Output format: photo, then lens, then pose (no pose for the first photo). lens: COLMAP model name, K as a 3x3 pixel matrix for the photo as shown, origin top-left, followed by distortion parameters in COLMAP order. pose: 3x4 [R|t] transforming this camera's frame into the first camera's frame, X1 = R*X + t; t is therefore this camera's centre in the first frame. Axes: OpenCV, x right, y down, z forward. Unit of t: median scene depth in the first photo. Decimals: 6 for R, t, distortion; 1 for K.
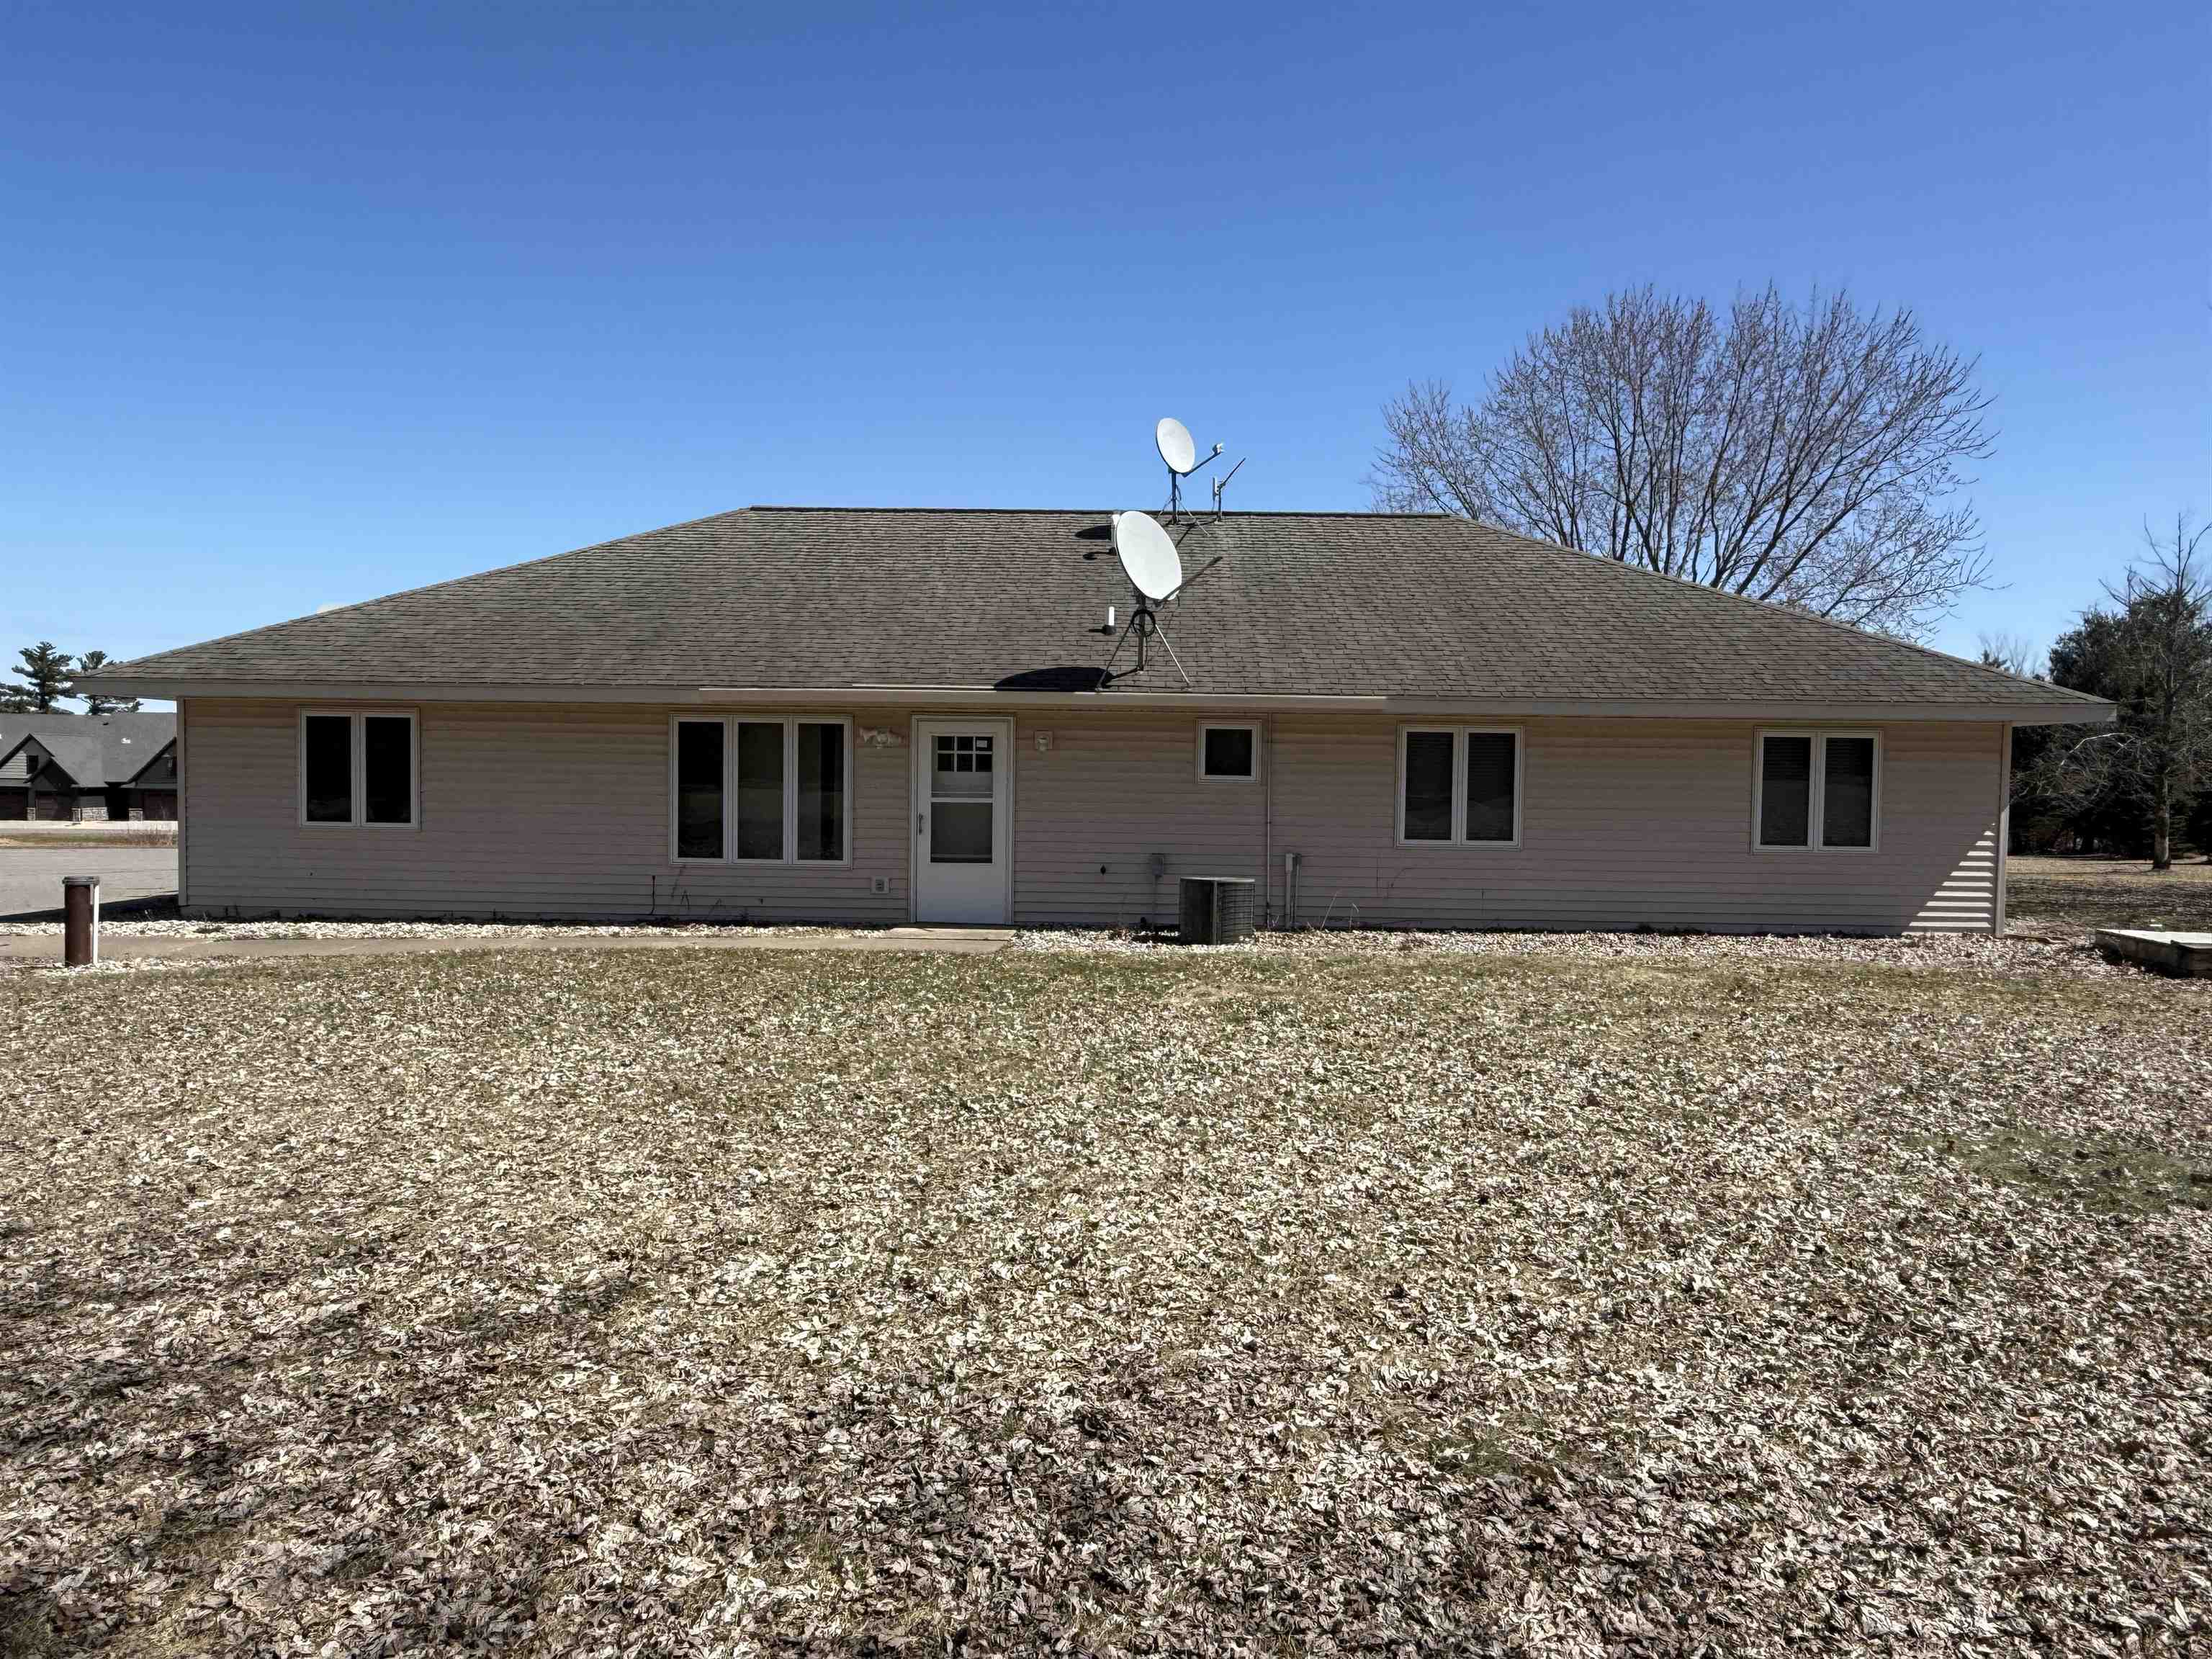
lens RADIAL K [[1365.8, 0, 1106.0], [0, 1365.8, 829.5], [0, 0, 1]] dist [-0.001449, -0.001317]
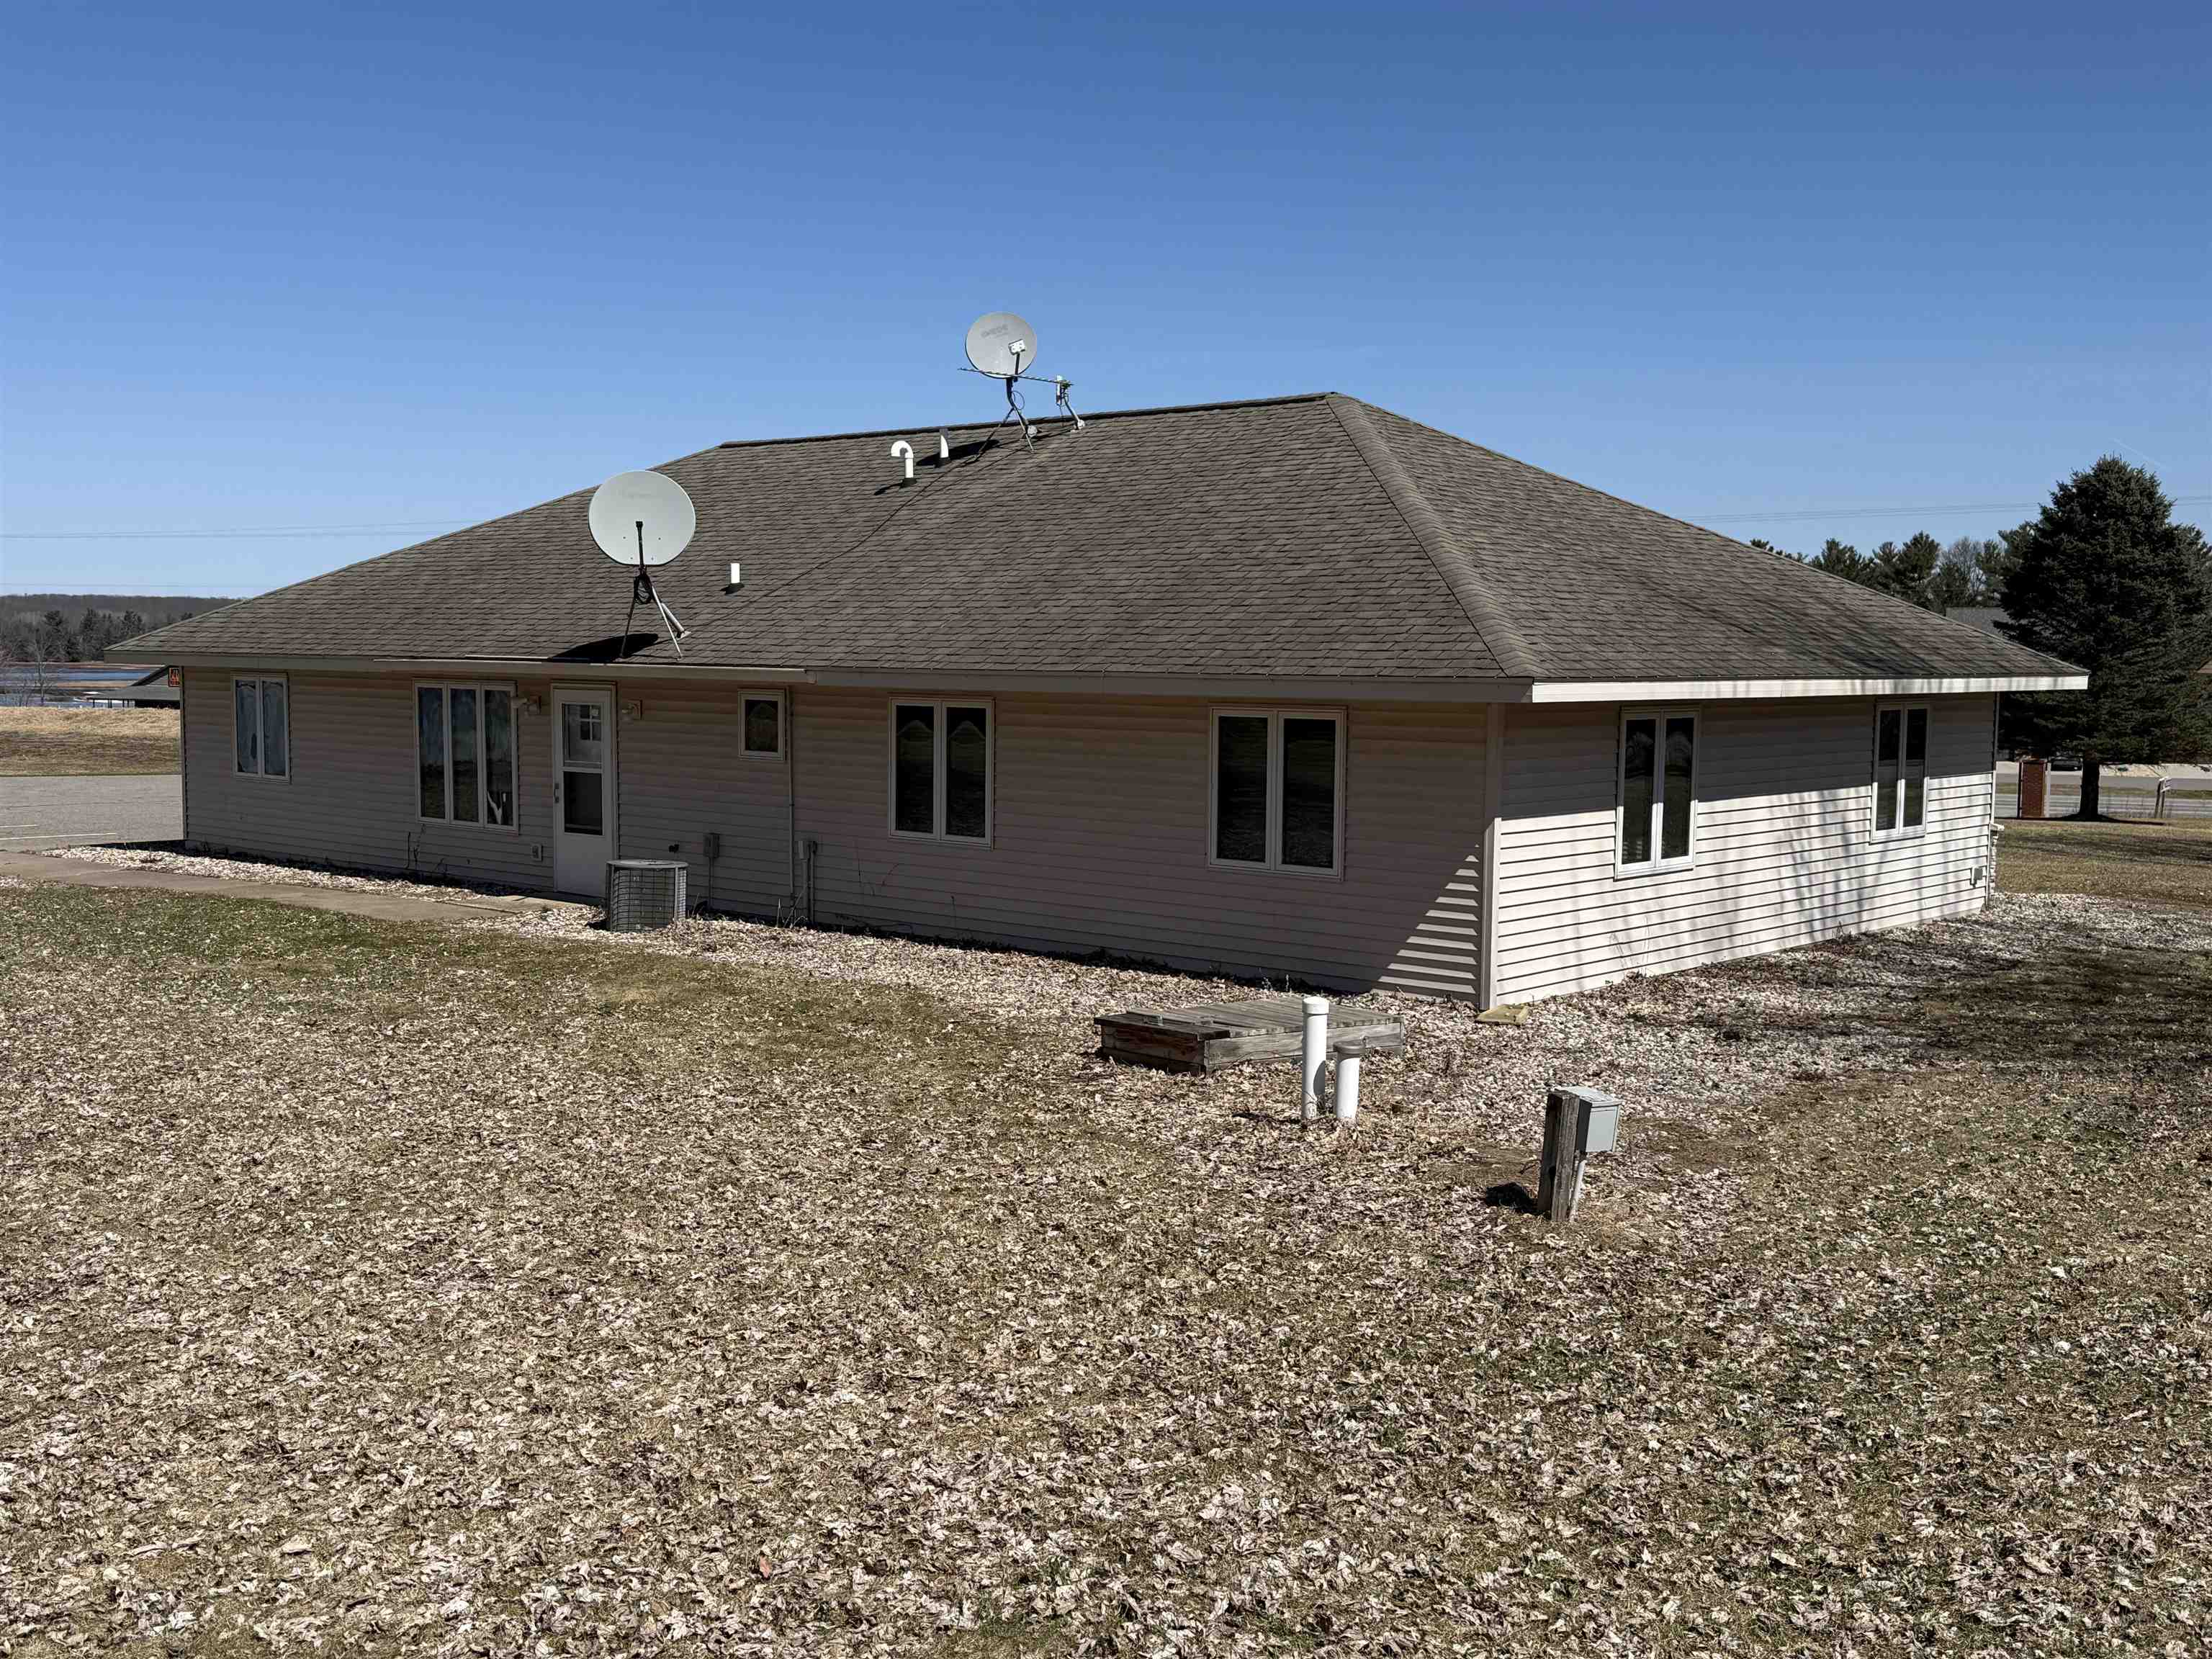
lens RADIAL K [[2220.4, 0, 1106.0], [0, 2220.4, 829.5], [0, 0, 1]] dist [0.183590, -0.376115]
pose [[0.782001, 0.047773, -0.621444, 1.189547], [-0.072124, 0.997296, -0.014091, 0.017205], [0.619091, 0.055840, 0.783332, -0.020199]]
